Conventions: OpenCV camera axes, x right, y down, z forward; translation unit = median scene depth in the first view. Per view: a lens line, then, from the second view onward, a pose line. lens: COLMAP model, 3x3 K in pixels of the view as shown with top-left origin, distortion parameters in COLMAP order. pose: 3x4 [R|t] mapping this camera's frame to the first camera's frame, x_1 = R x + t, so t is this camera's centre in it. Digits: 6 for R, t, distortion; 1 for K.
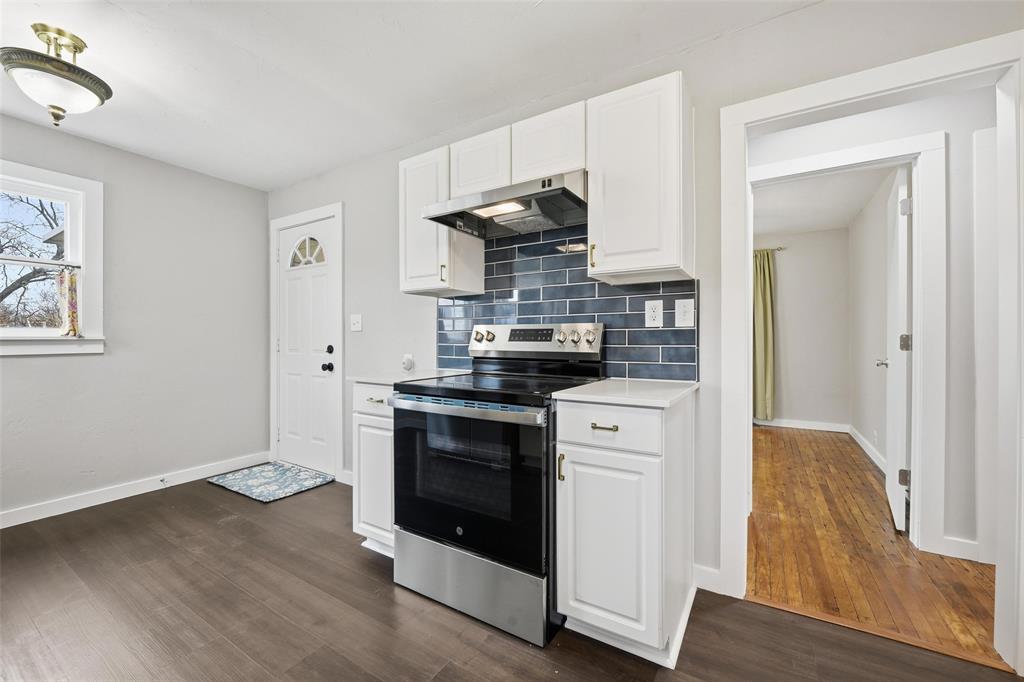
lens RADIAL K [[418.5, 0, 515.3], [0, 418.5, 339.4], [0, 0, 1]] dist [-0.009180, -0.000310]
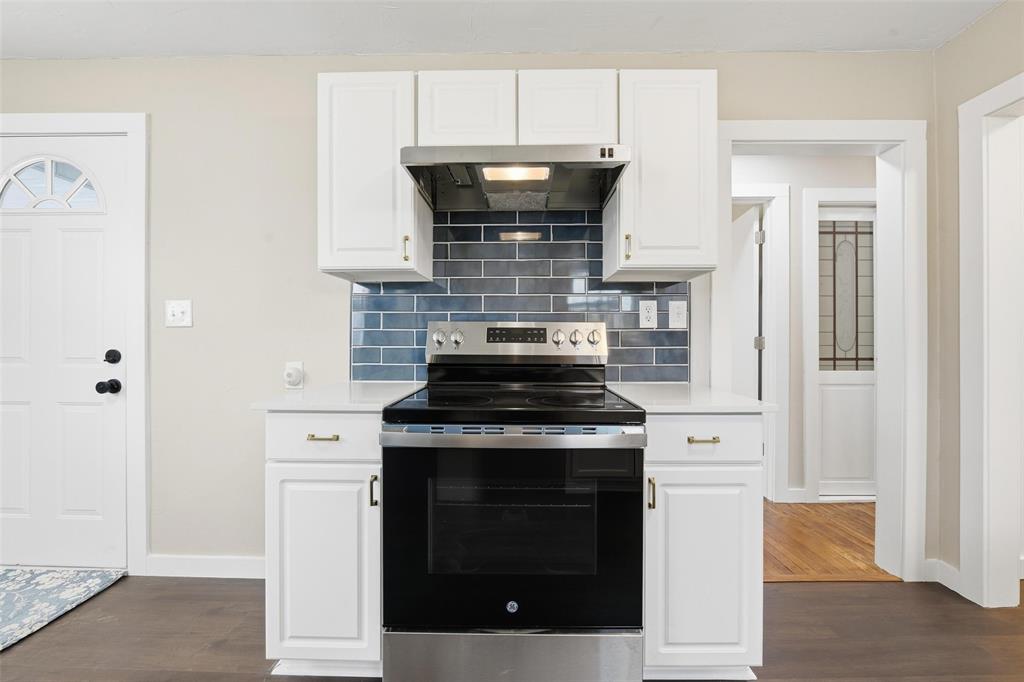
lens RADIAL K [[418.5, 0, 515.3], [0, 418.5, 339.4], [0, 0, 1]] dist [-0.009180, -0.000310]
pose [[0.853811, 0.001182, 0.520582, -0.403729], [-0.001506, 0.999999, 0.000200, -0.002538], [-0.520582, -0.000955, 0.853811, 0.307153]]
